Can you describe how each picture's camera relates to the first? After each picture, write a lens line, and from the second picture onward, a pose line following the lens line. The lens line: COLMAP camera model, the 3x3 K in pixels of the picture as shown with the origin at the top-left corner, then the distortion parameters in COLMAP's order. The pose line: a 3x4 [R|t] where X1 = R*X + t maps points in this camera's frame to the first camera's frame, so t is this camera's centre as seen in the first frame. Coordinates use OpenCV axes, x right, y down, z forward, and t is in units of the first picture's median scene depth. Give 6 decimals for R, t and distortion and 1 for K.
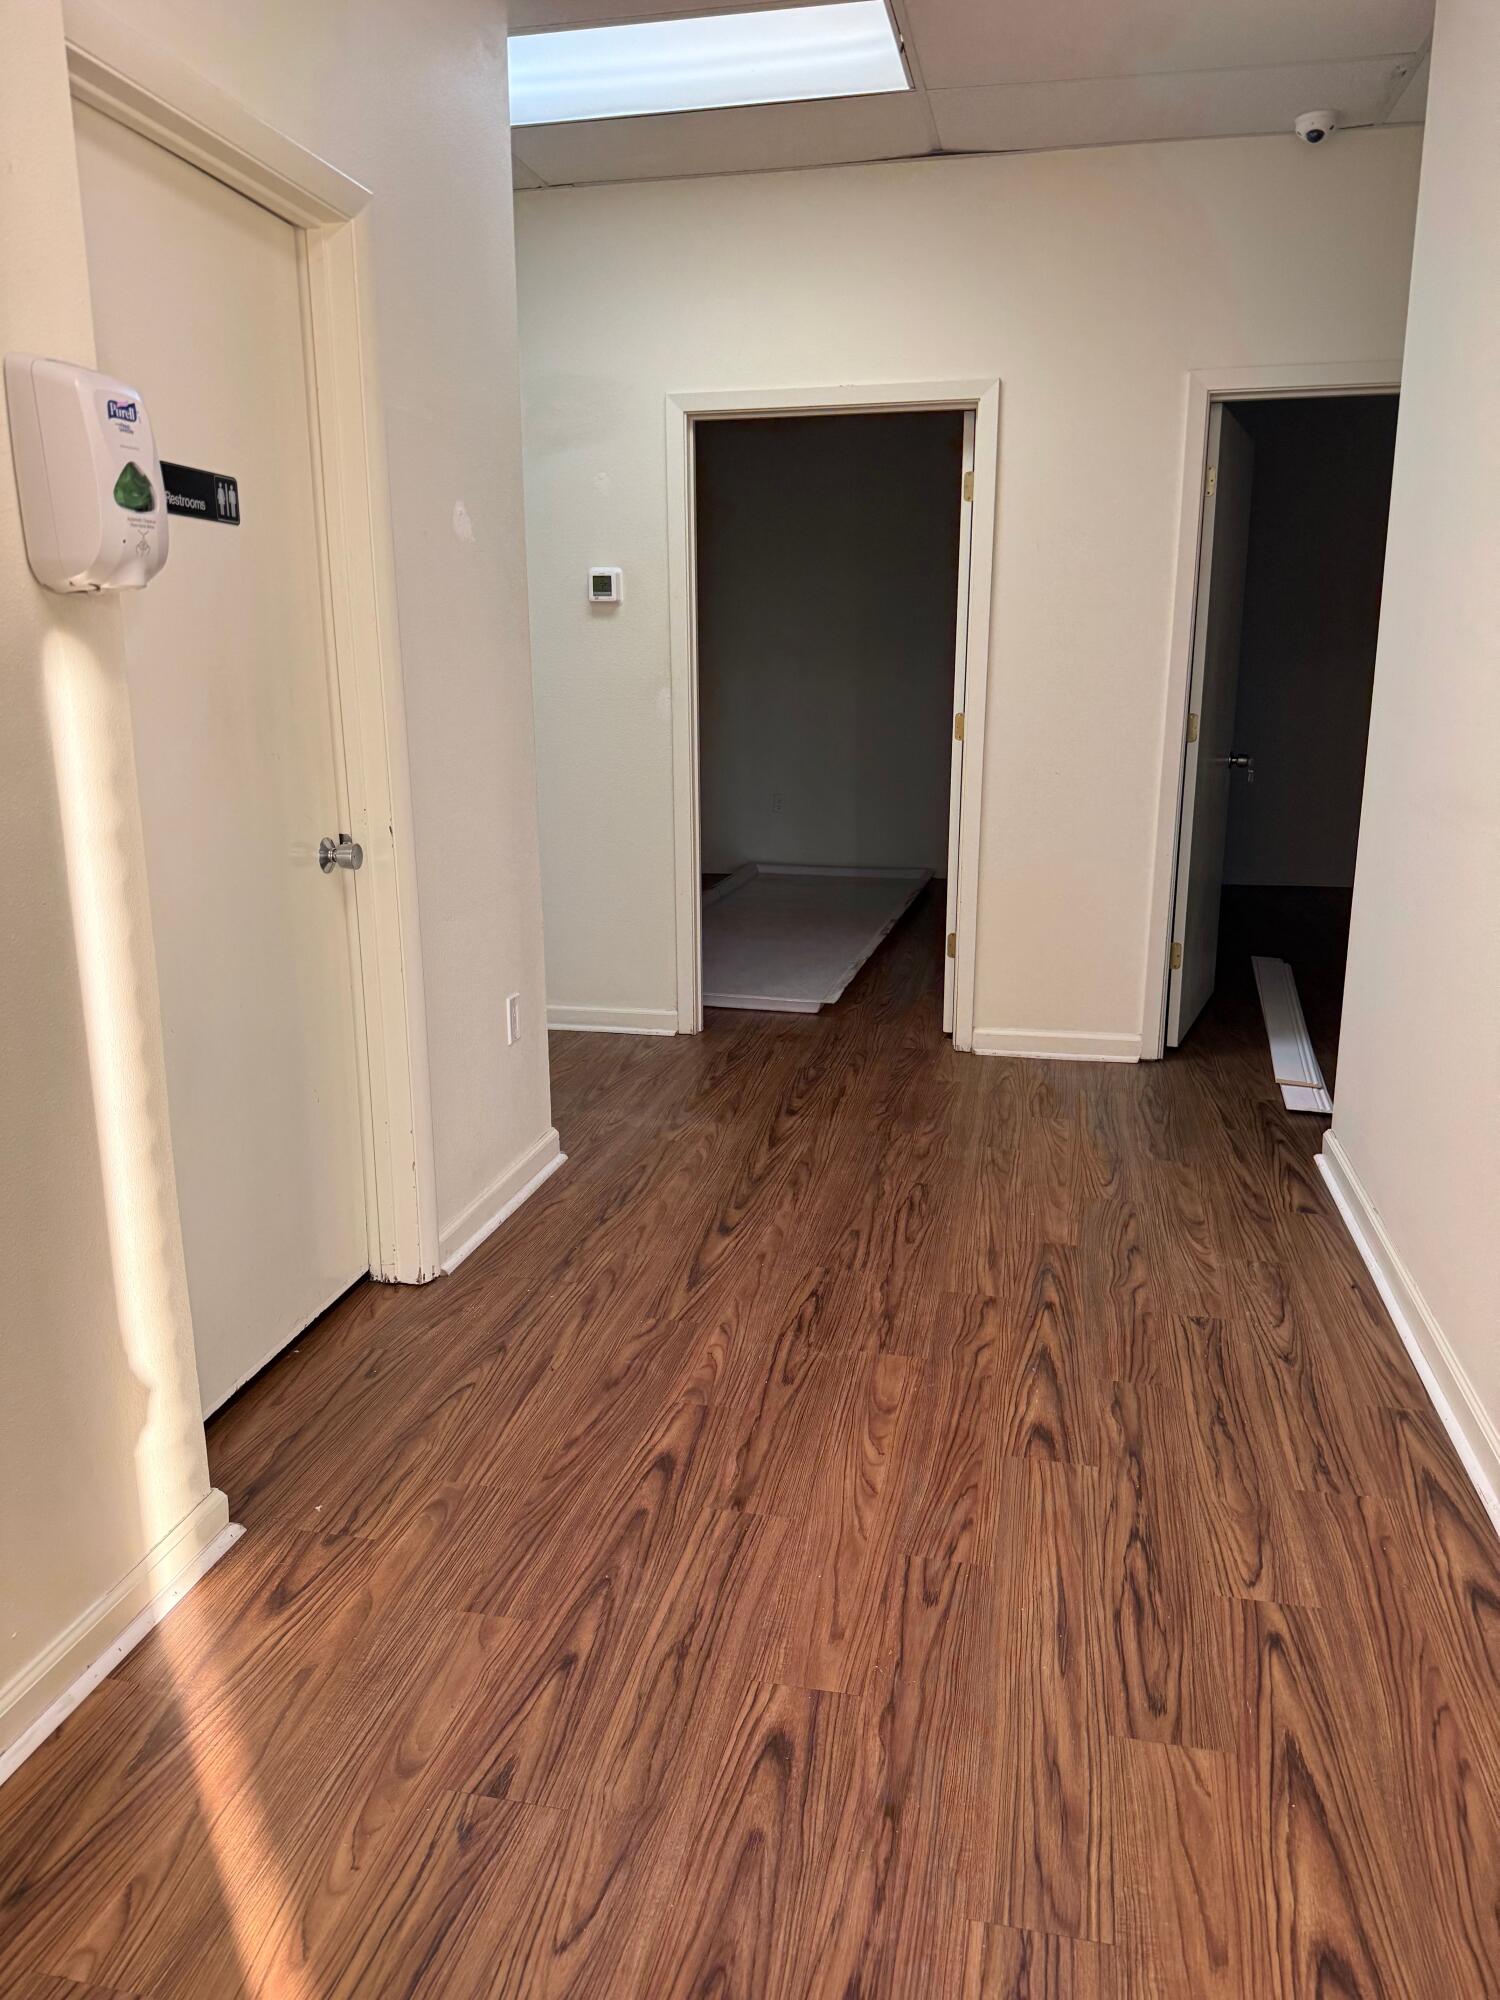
lens RADIAL K [[1399.8, 0, 750.0], [0, 1399.8, 1000.0], [0, 0, 1]] dist [0.119985, -0.177133]
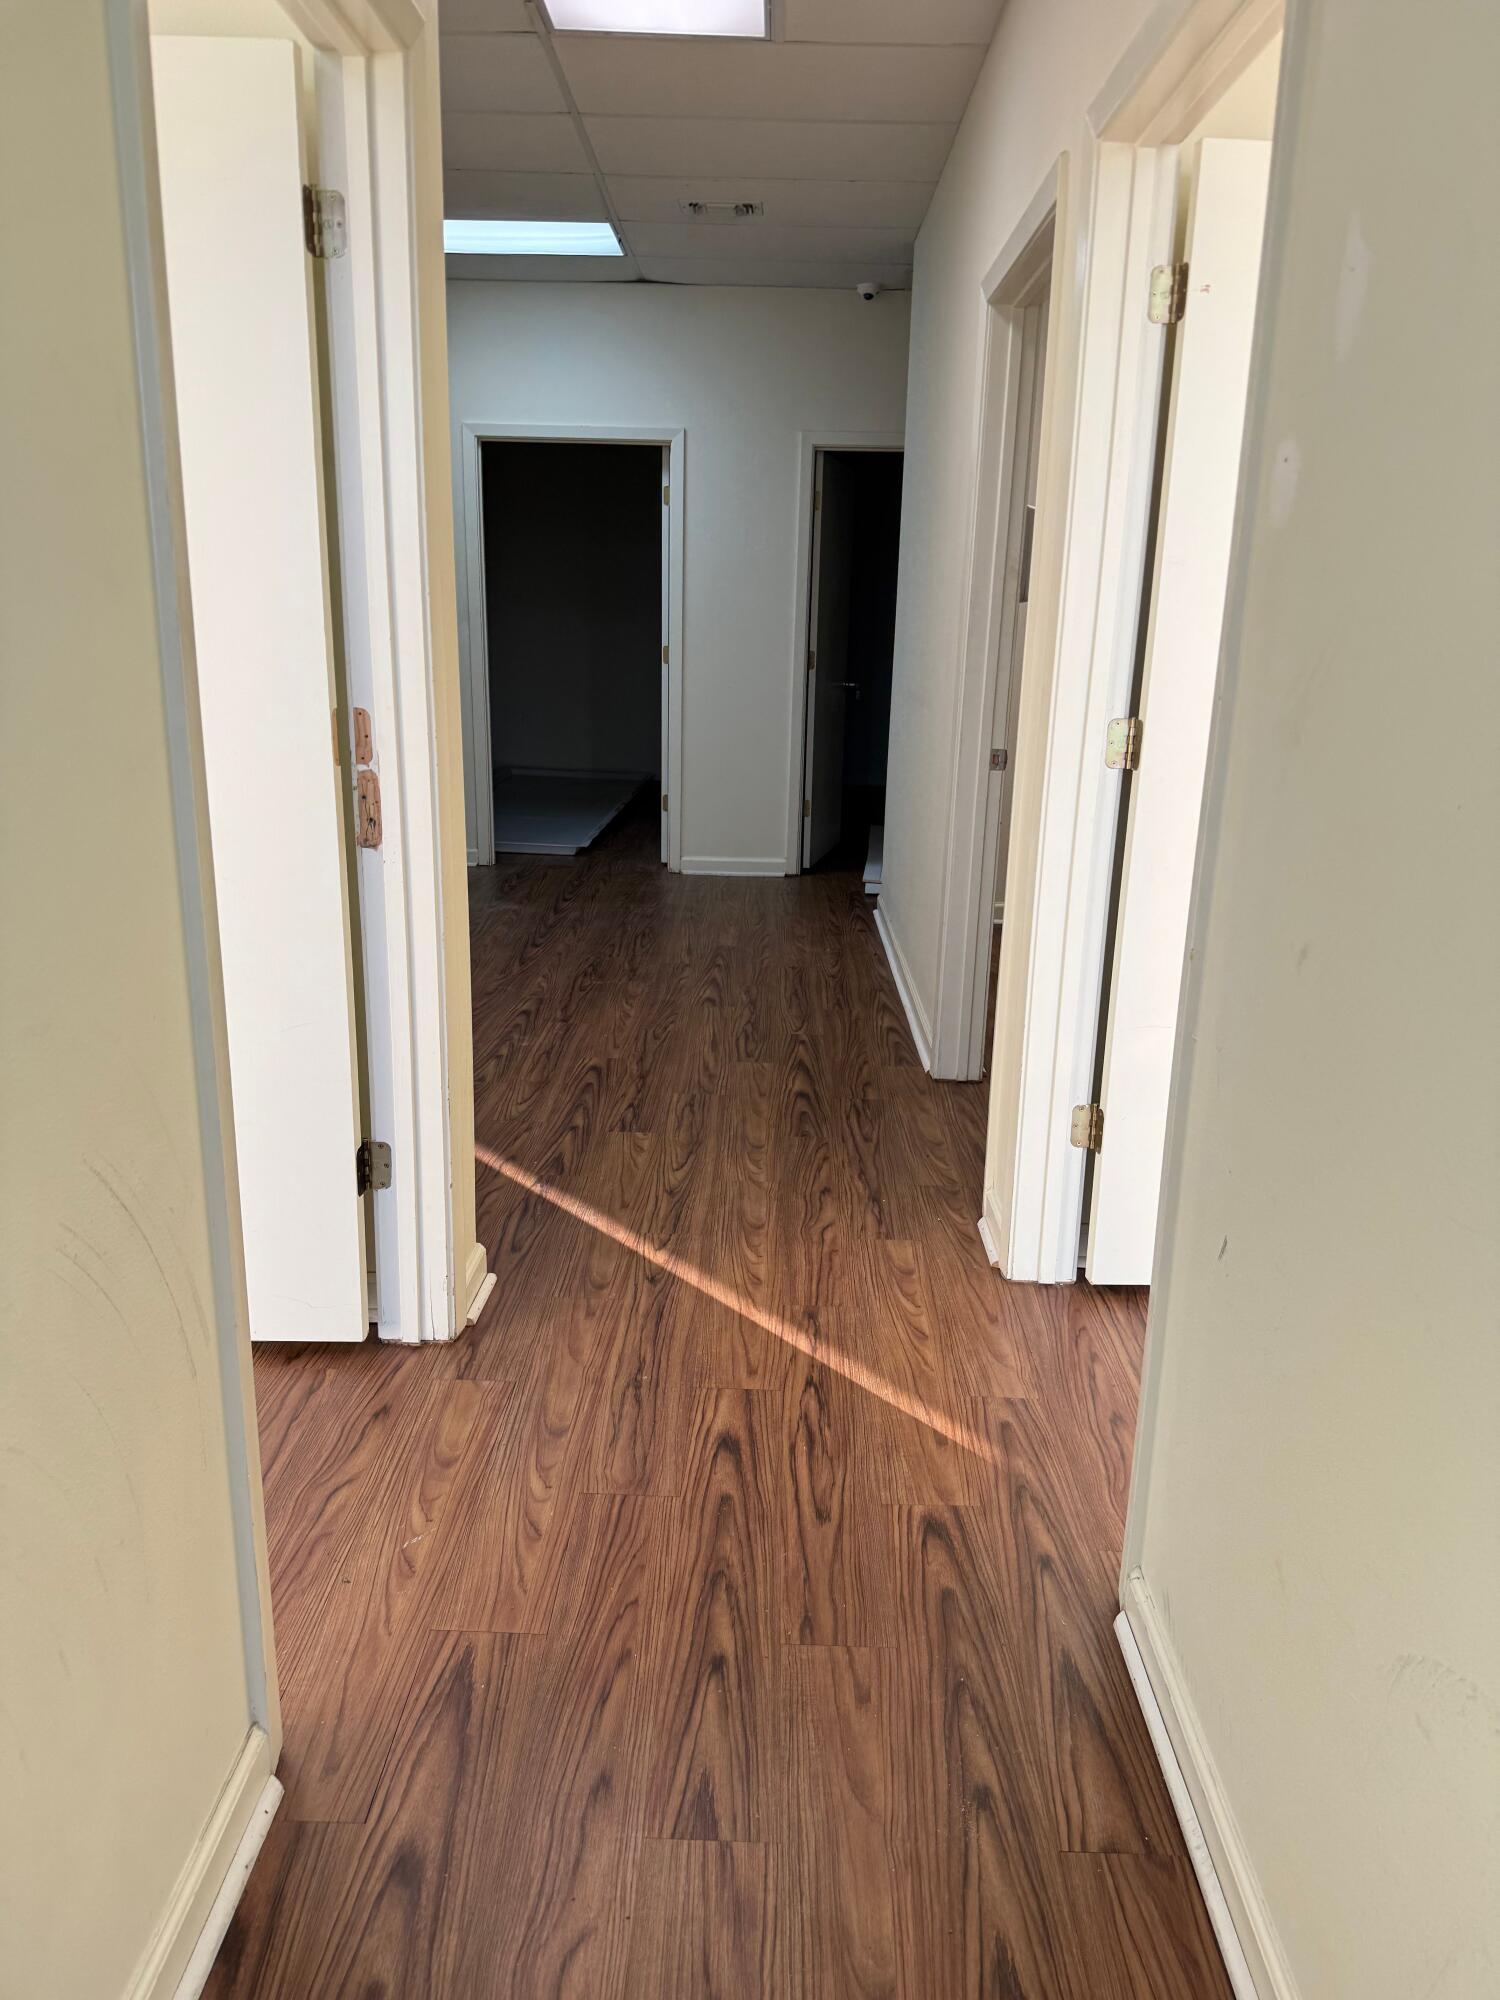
lens RADIAL K [[1399.8, 0, 750.0], [0, 1399.8, 1000.0], [0, 0, 1]] dist [0.119985, -0.177133]
pose [[0.980386, -0.026354, 0.195316, -0.122679], [0.019278, 0.999090, 0.038043, 0.214180], [-0.196140, -0.033532, 0.980002, -0.920158]]
